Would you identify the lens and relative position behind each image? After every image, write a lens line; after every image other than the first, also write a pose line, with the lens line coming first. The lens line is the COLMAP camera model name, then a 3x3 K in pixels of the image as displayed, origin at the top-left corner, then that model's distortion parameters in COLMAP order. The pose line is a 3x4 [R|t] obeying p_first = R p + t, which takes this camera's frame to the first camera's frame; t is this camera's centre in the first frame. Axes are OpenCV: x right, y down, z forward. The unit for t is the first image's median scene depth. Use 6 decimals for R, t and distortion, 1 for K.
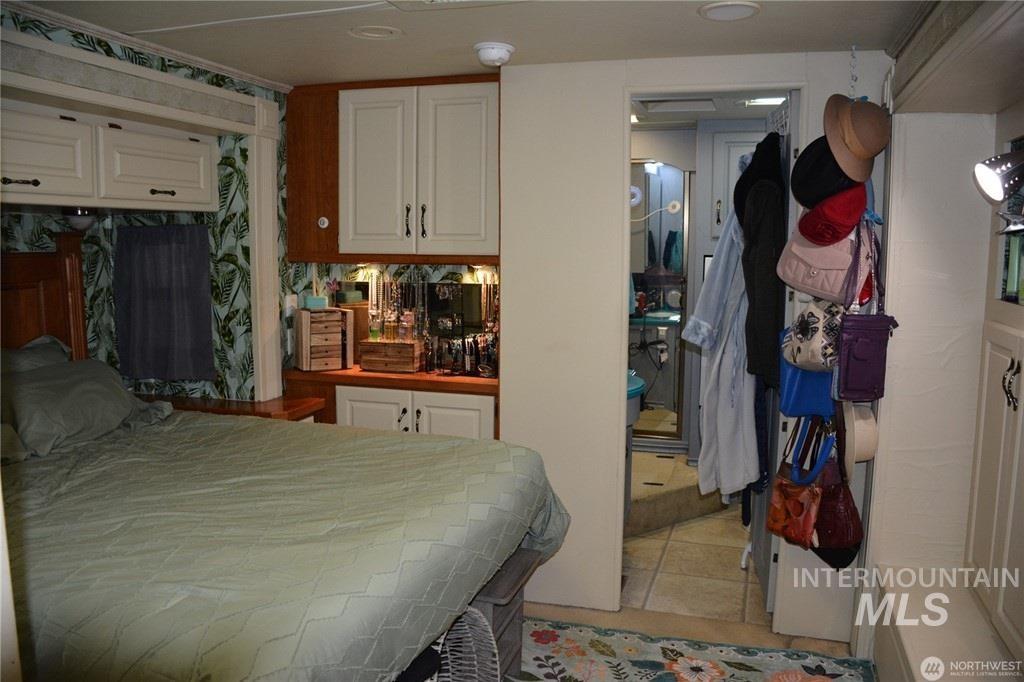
lens RADIAL K [[792.9, 0, 512.0], [0, 792.9, 341.0], [0, 0, 1]] dist [0.004743, 0.005300]
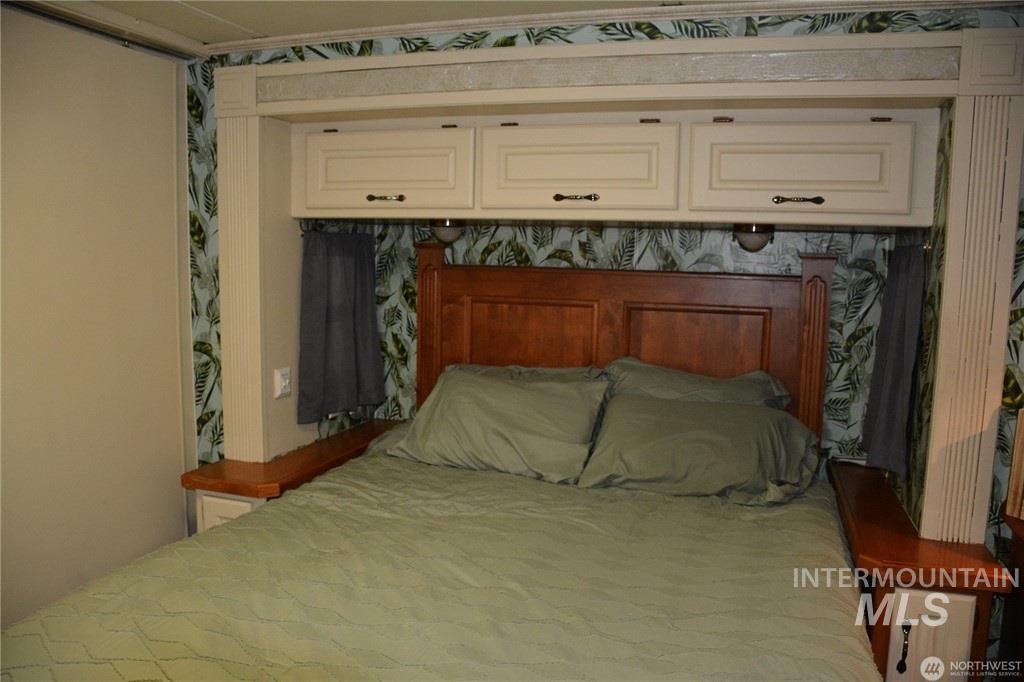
lens RADIAL K [[728.8, 0, 512.0], [0, 728.8, 341.0], [0, 0, 1]] dist [-0.088401, 0.005147]
pose [[0.007397, 0.123089, -0.992368, 0.247310], [-0.155676, 0.980437, 0.120448, -0.108094], [0.987780, 0.153597, 0.026414, 0.815866]]
